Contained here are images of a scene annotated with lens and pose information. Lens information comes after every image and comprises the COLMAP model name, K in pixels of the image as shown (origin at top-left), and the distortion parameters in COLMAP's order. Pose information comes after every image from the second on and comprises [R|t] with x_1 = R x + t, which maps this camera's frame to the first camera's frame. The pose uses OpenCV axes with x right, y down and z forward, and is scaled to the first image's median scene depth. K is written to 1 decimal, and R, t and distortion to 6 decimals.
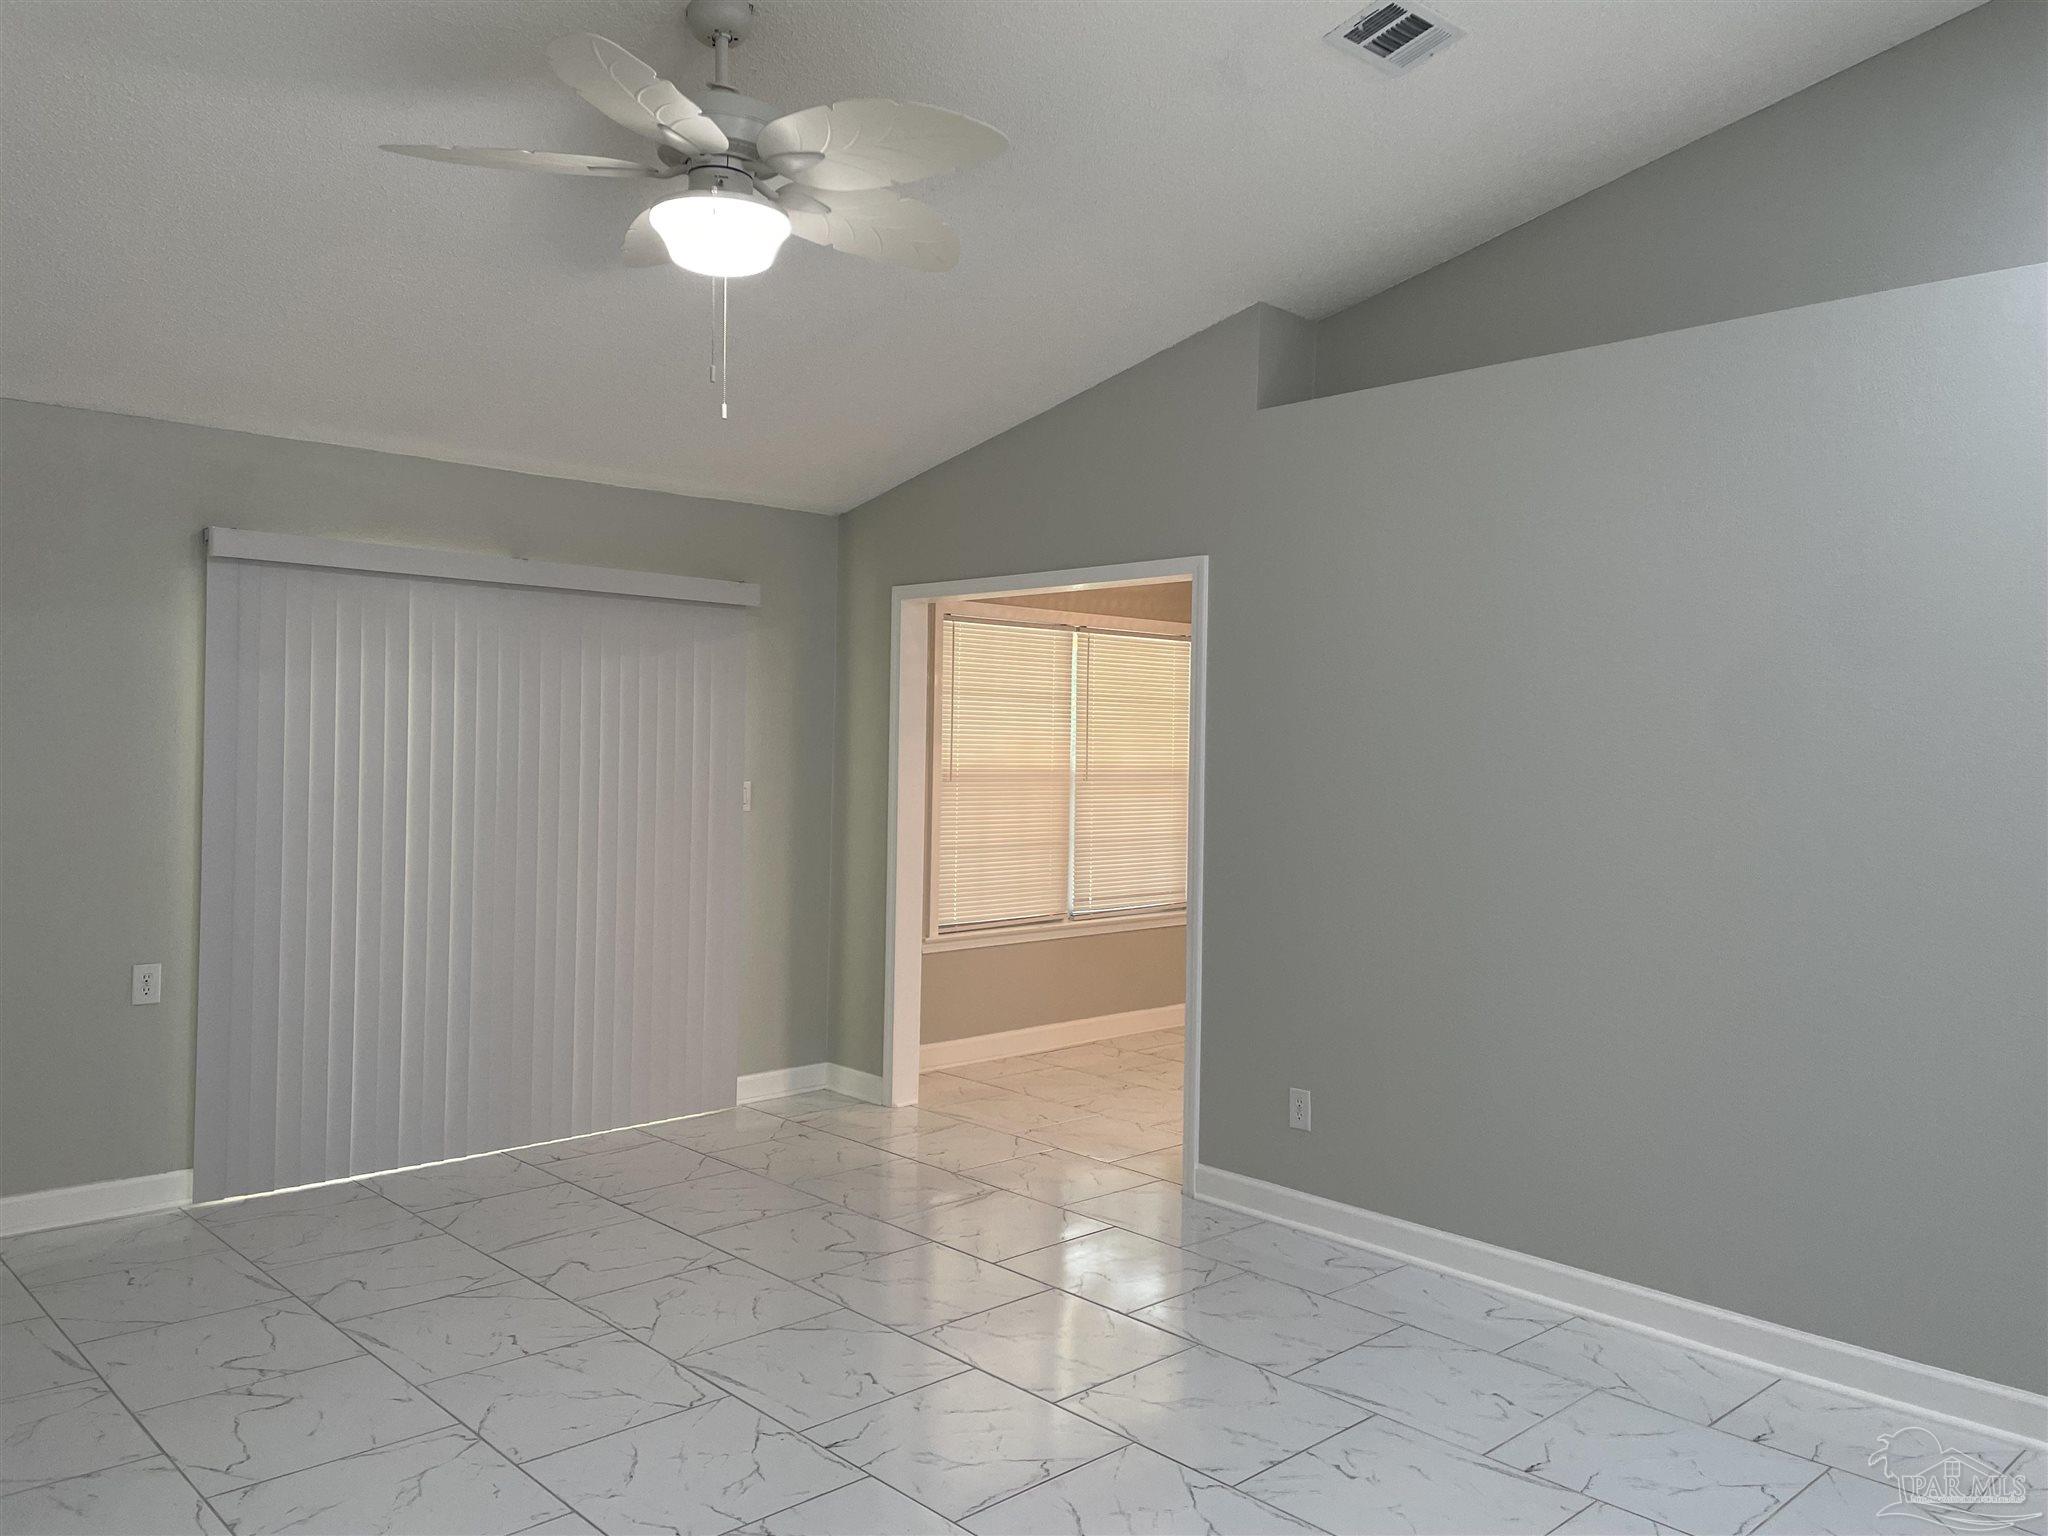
lens RADIAL K [[1533.3, 0, 1024.0], [0, 1533.3, 768.0], [0, 0, 1]] dist [0.034553, -0.003165]
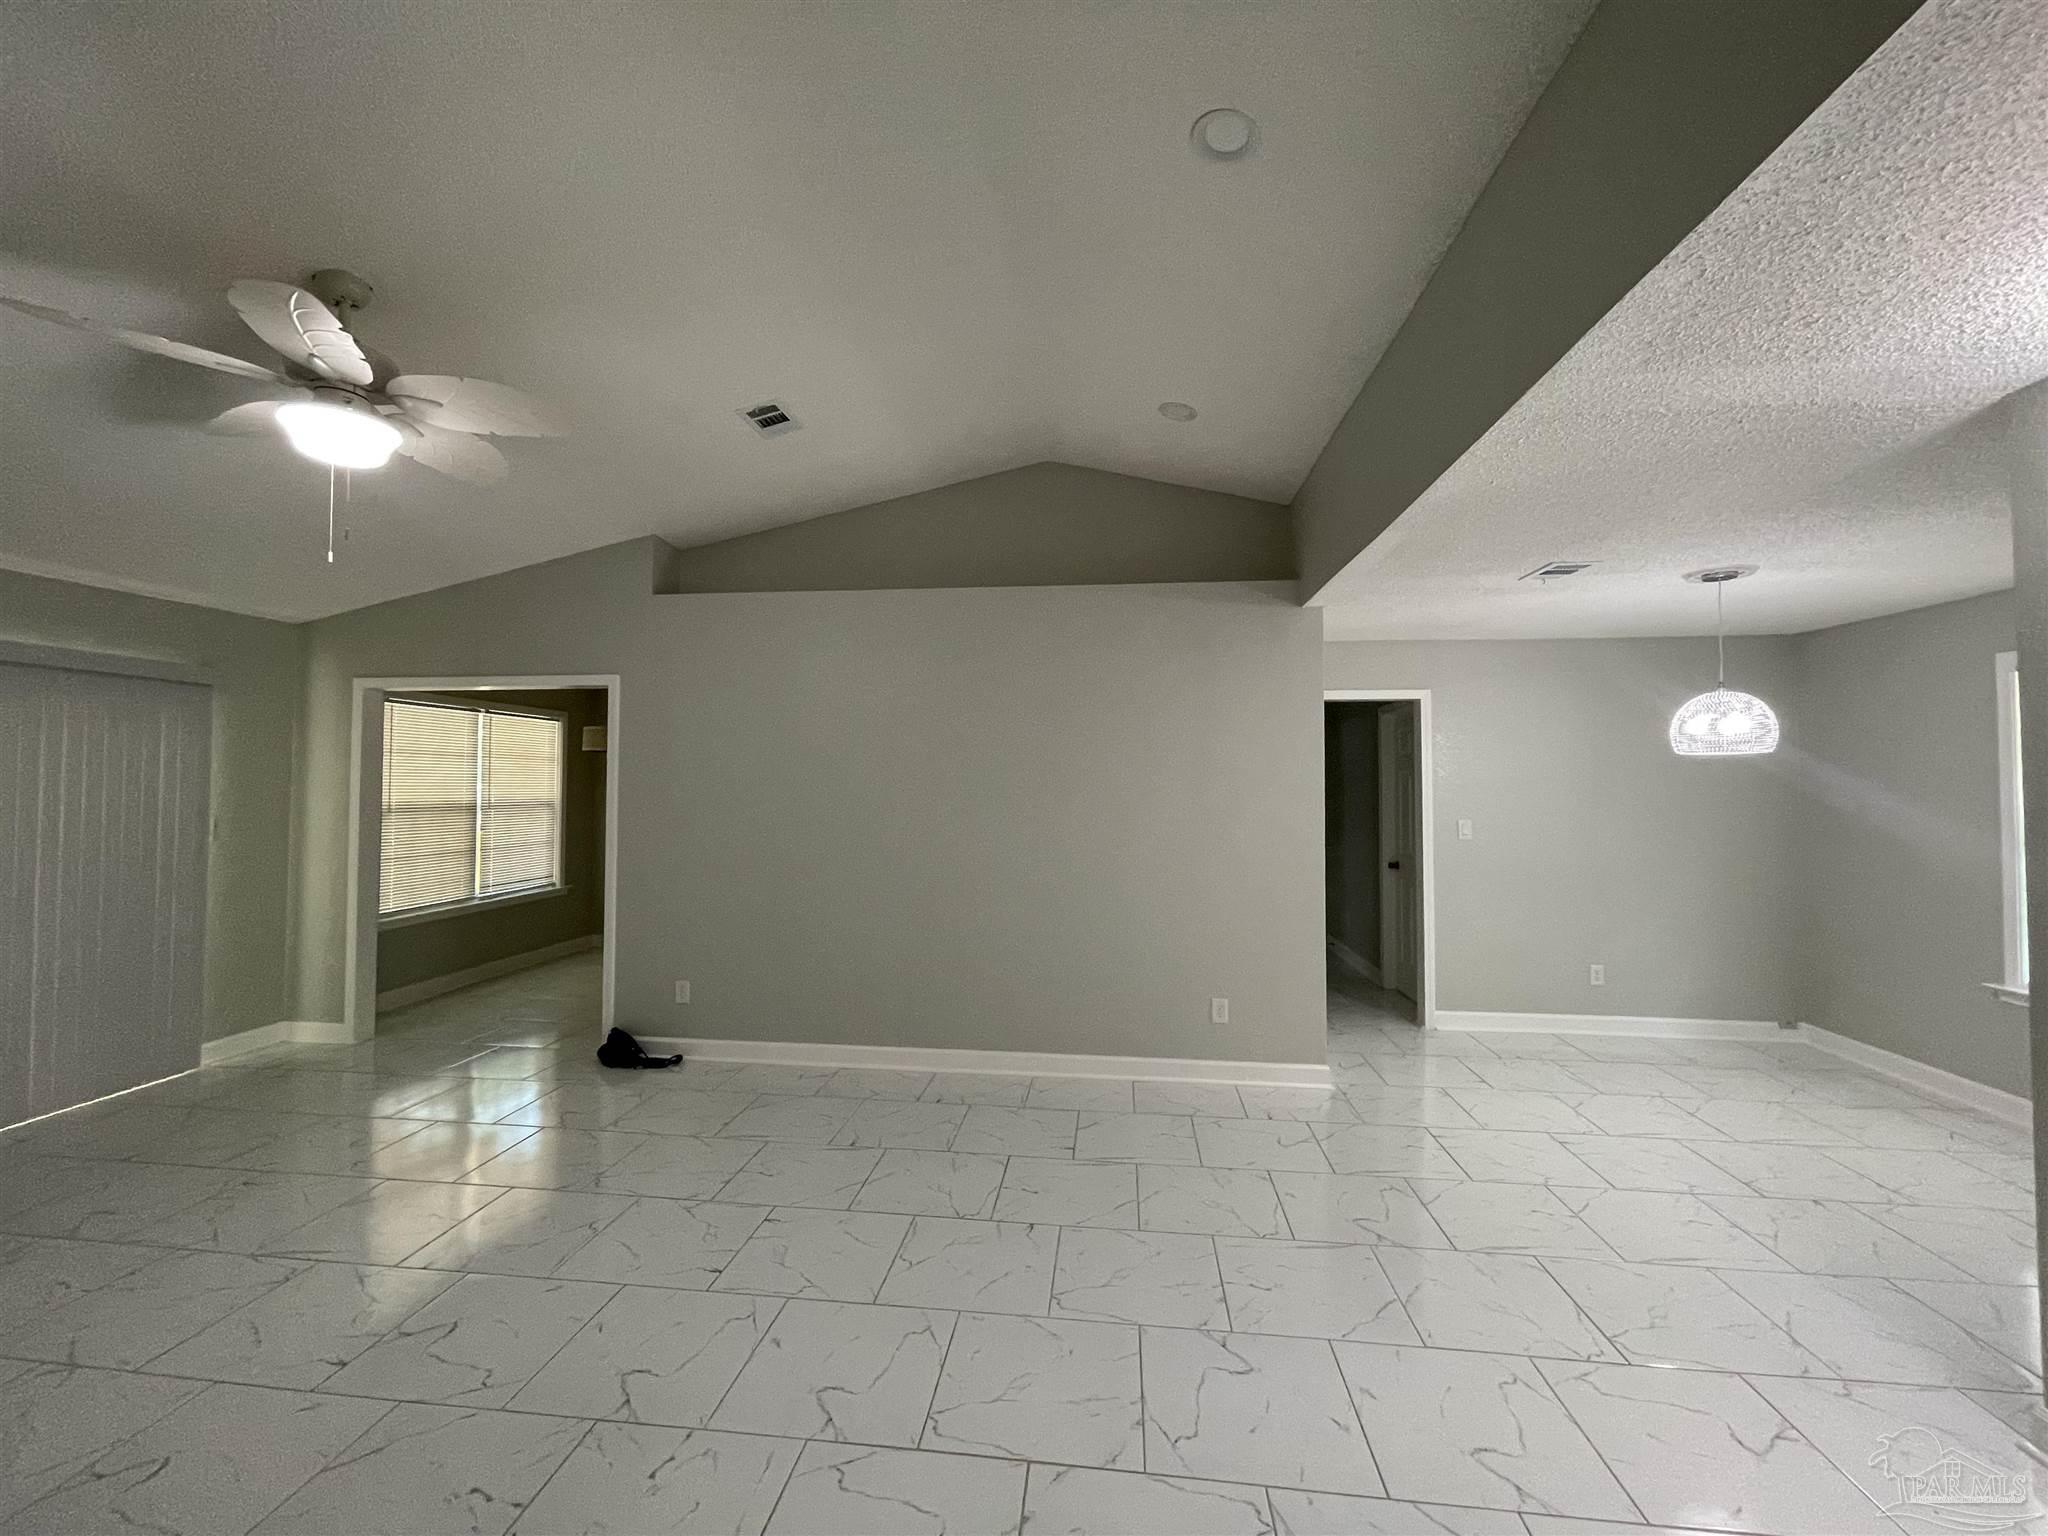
lens RADIAL K [[839.4, 0, 1024.0], [0, 839.4, 768.0], [0, 0, 1]] dist [0.000762, 0.000246]
pose [[0.767212, 0.000800, 0.641393, -0.174216], [0.019436, 0.999511, -0.024496, -0.004647], [-0.641099, 0.031260, 0.766821, 0.003268]]
